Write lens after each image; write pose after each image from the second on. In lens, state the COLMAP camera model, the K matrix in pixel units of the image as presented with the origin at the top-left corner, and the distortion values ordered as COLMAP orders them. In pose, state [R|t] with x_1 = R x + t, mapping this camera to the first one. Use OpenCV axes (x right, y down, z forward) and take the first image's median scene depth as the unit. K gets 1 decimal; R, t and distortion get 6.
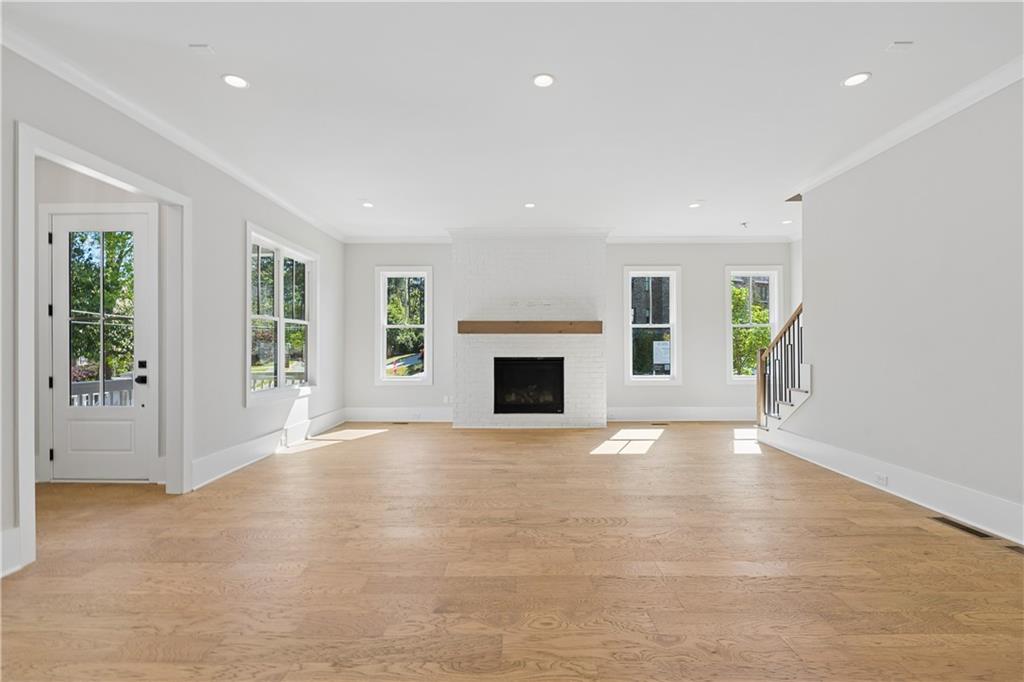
lens RADIAL K [[449.4, 0, 514.1], [0, 449.4, 347.4], [0, 0, 1]] dist [-0.007502, 0.001264]
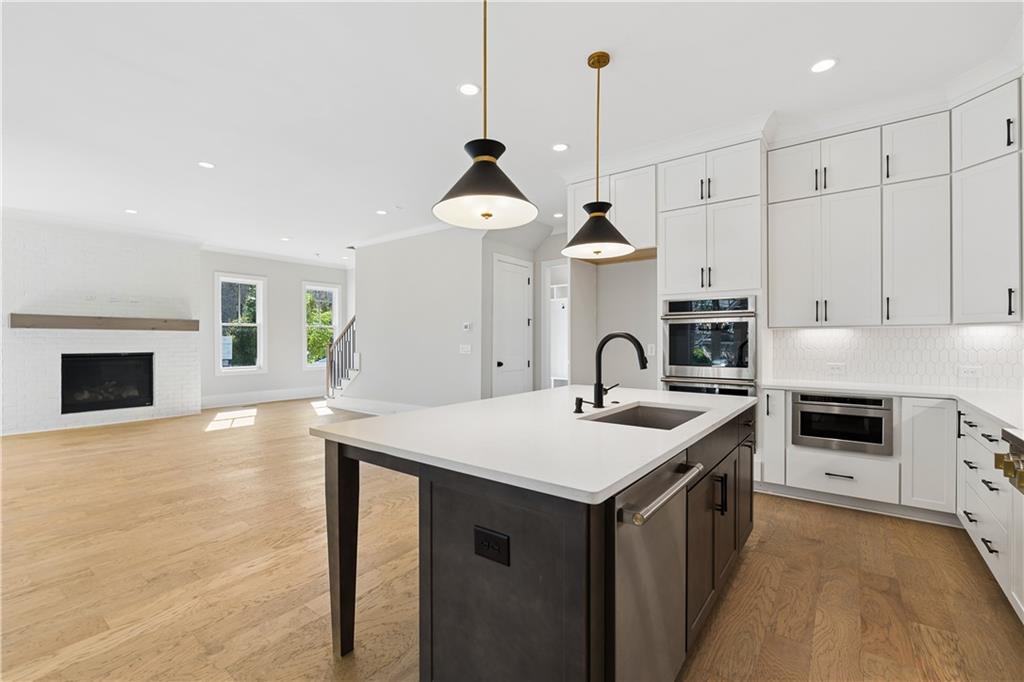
lens RADIAL K [[449.4, 0, 506.7], [0, 449.4, 341.6], [0, 0, 1]] dist [-0.007502, 0.001264]
pose [[0.614403, 0.000737, 0.788992, -0.215303], [0.000676, 0.999999, -0.001460, -0.001410], [-0.788992, 0.001430, 0.614402, -0.307855]]
